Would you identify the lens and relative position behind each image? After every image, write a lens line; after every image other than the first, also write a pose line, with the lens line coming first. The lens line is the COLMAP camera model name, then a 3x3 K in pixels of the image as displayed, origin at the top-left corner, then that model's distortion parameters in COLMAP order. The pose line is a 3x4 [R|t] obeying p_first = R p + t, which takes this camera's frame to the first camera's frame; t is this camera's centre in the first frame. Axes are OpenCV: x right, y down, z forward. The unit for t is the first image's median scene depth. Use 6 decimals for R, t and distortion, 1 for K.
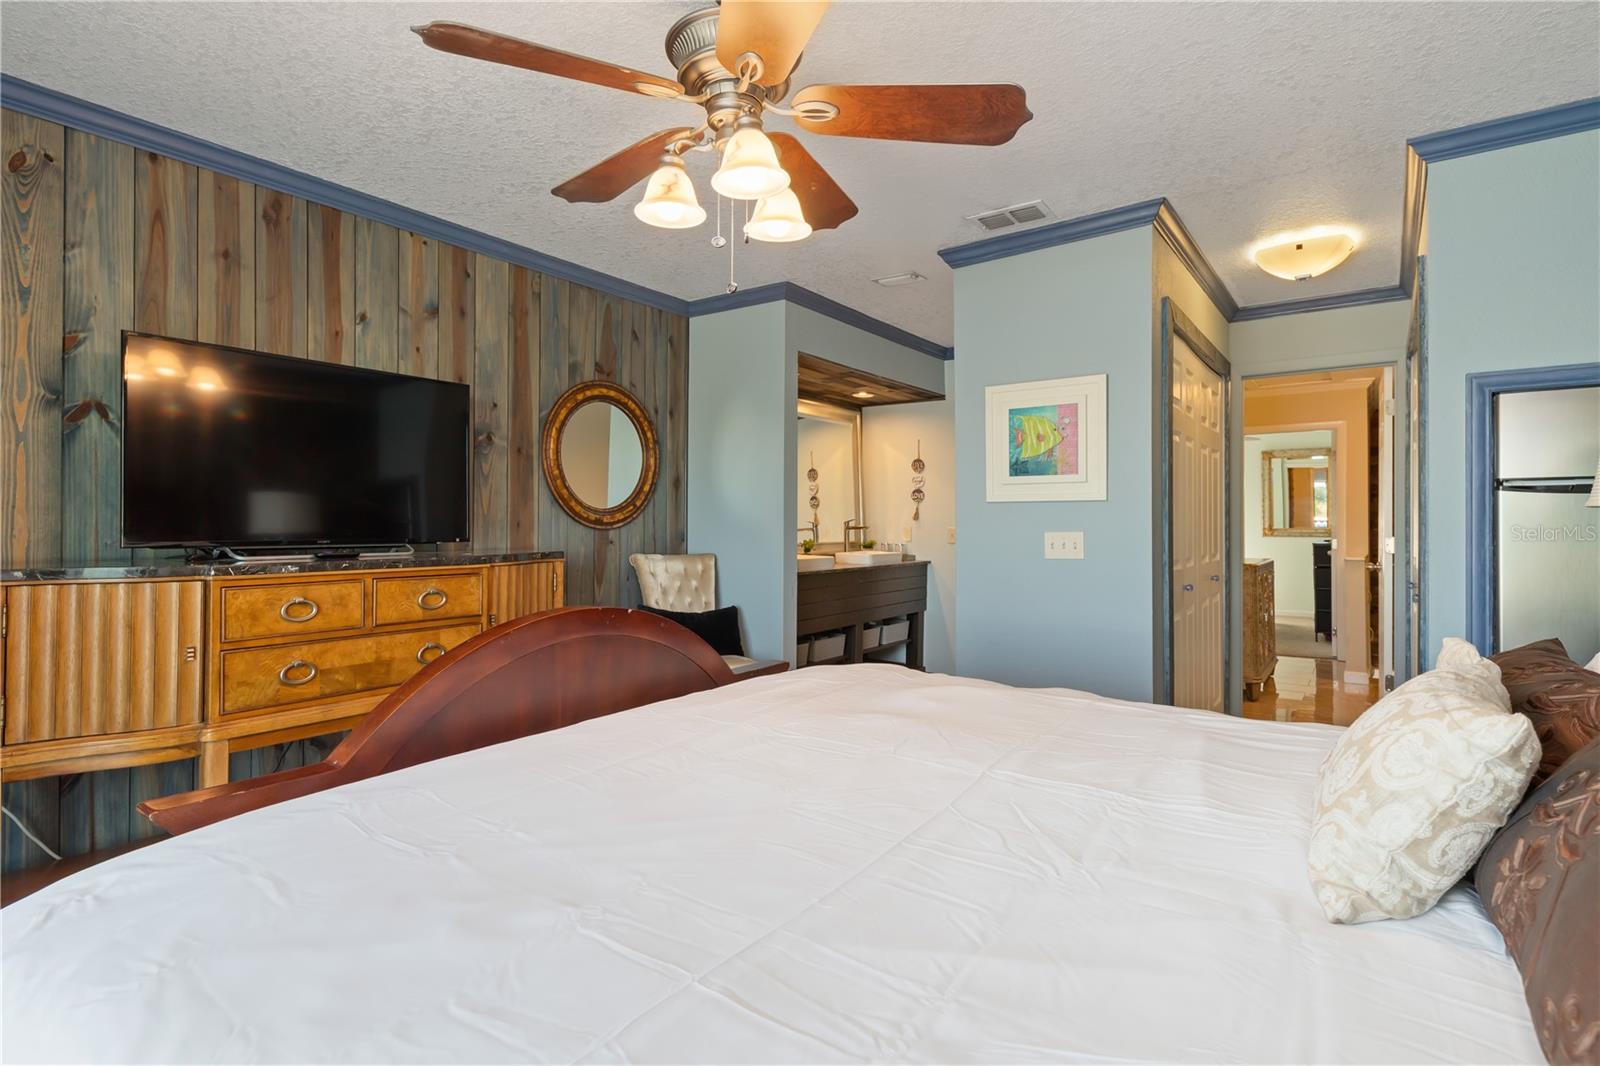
lens RADIAL K [[783.4, 0, 798.1], [0, 783.4, 523.4], [0, 0, 1]] dist [0.011635, -0.007872]
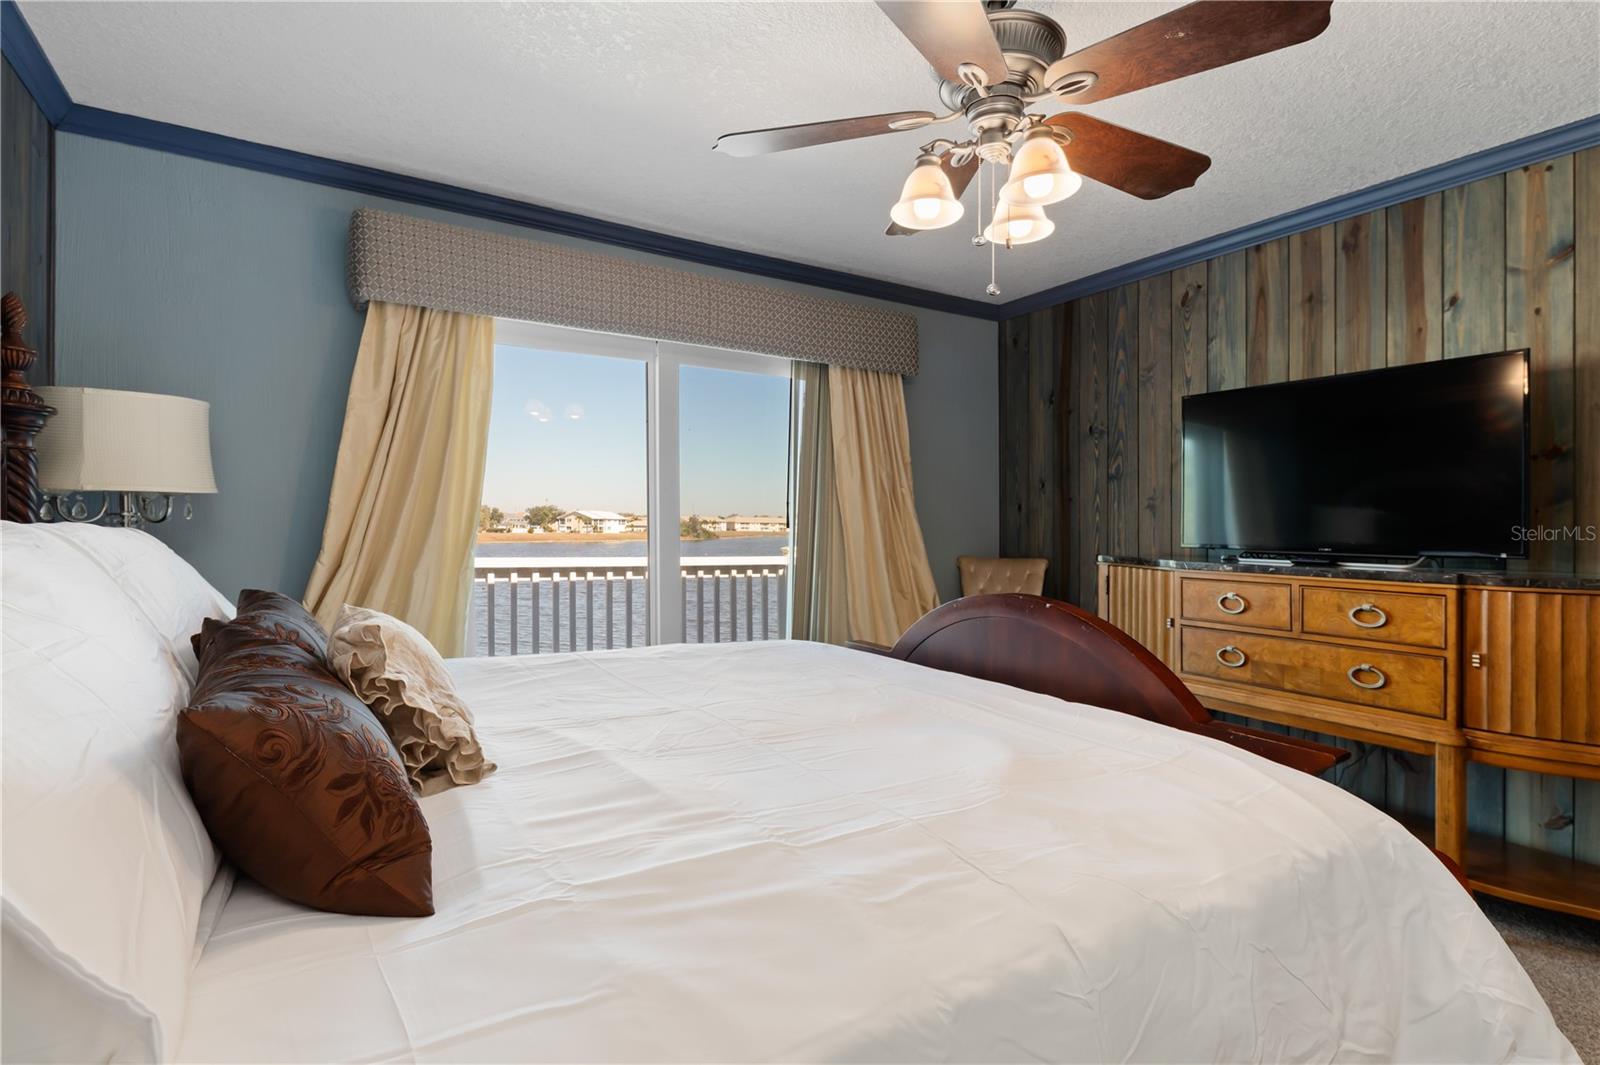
lens RADIAL K [[783.4, 0, 796.1], [0, 783.4, 543.1], [0, 0, 1]] dist [0.011635, -0.007872]
pose [[-0.386951, 0.015302, -0.921973, 0.532627], [-0.009661, 0.999740, 0.020648, 0.000204], [0.922050, 0.016897, -0.386703, 0.635450]]
